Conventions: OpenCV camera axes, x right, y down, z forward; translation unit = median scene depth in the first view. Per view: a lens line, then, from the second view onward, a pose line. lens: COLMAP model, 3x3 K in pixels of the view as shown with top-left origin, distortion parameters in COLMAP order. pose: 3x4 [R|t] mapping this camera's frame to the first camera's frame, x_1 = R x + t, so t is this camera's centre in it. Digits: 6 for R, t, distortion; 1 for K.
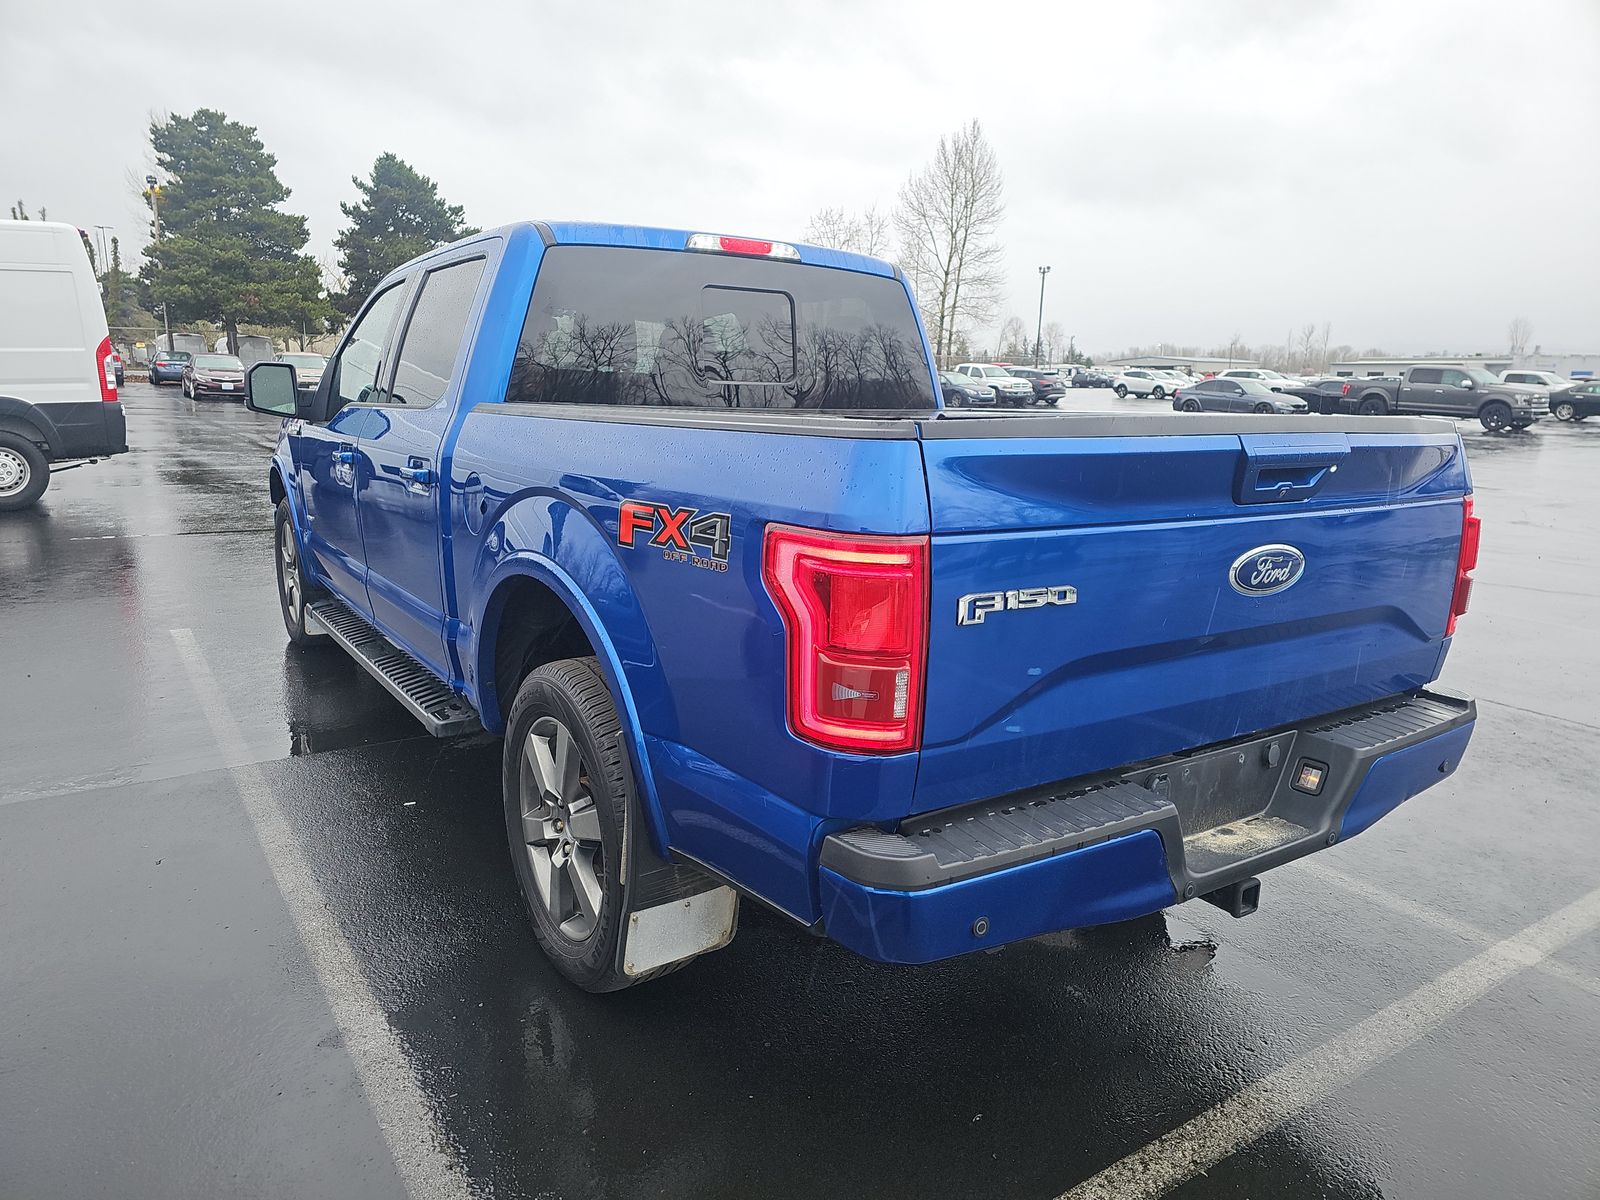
lens RADIAL K [[1046.5, 0, 791.3], [0, 1046.5, 603.9], [0, 0, 1]] dist [0.040353, -0.027813]
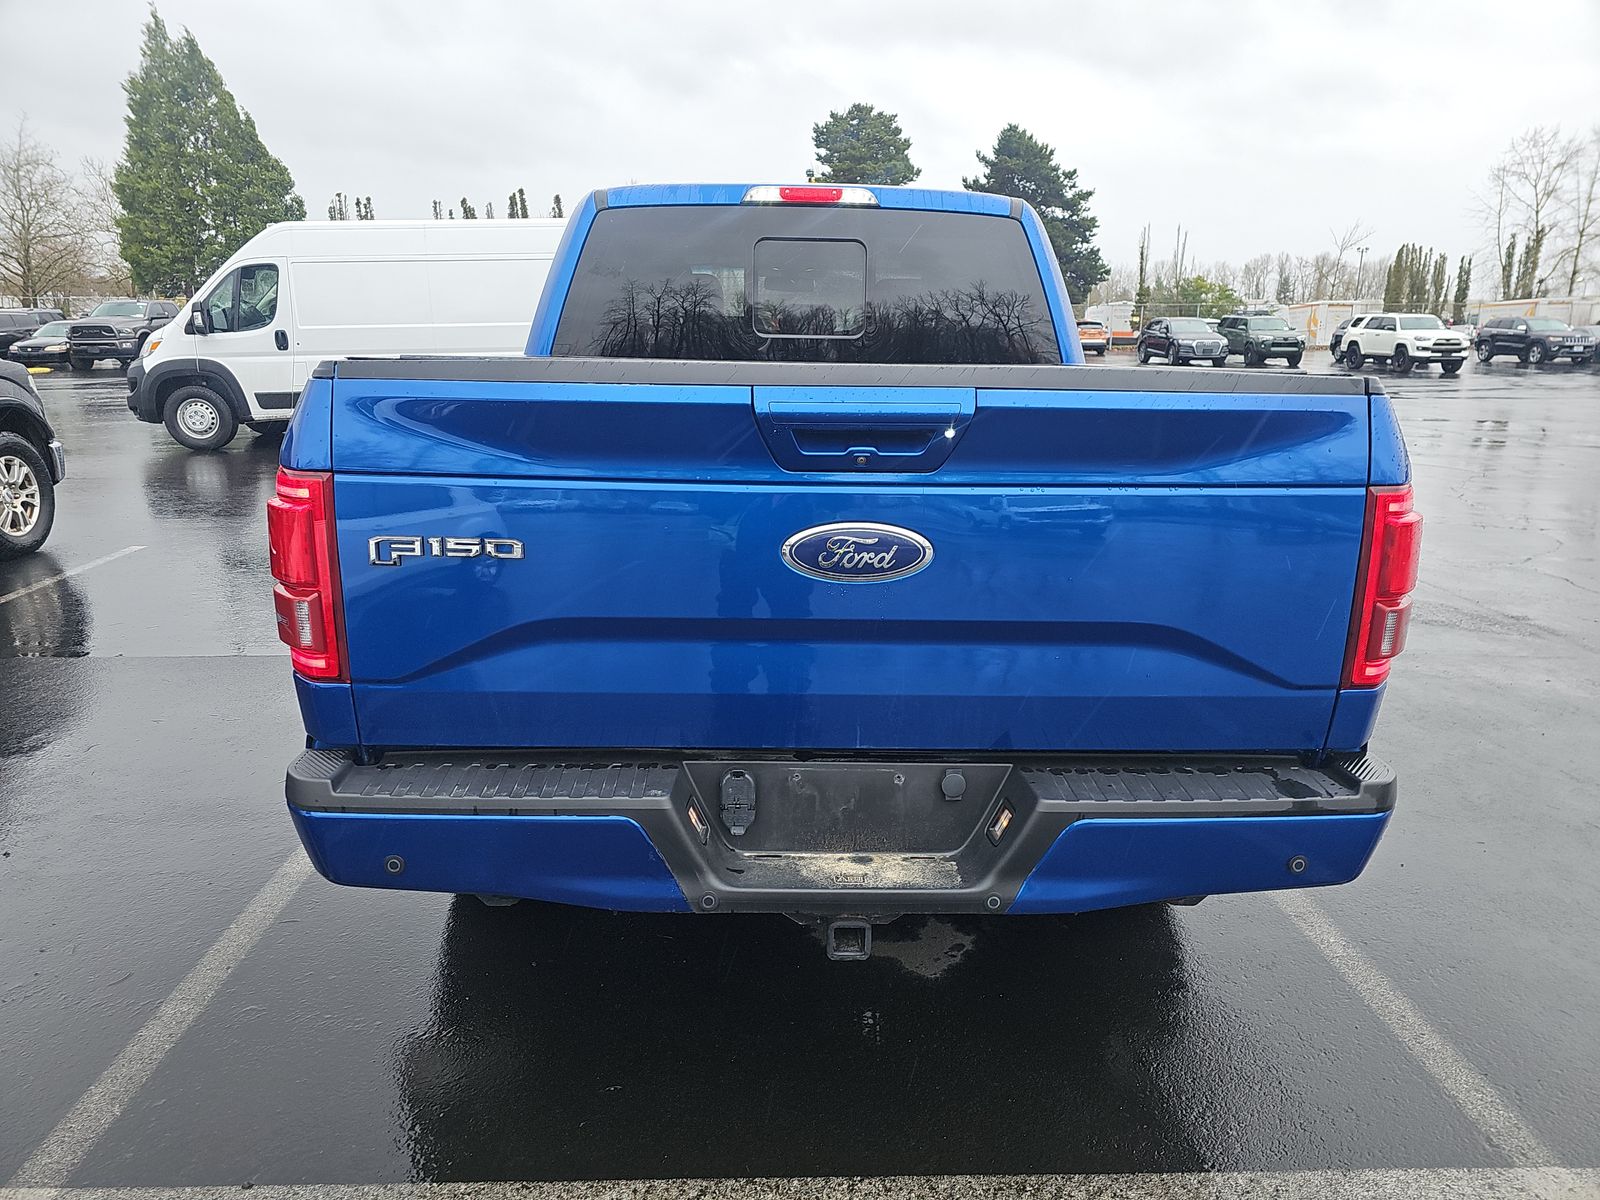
lens RADIAL K [[1046.5, 0, 791.3], [0, 1046.5, 603.9], [0, 0, 1]] dist [0.040353, -0.027813]
pose [[0.854623, 0.118319, -0.505589, 0.465837], [-0.102270, 0.992975, 0.059506, -0.020022], [0.509078, 0.000852, 0.860720, 0.149257]]
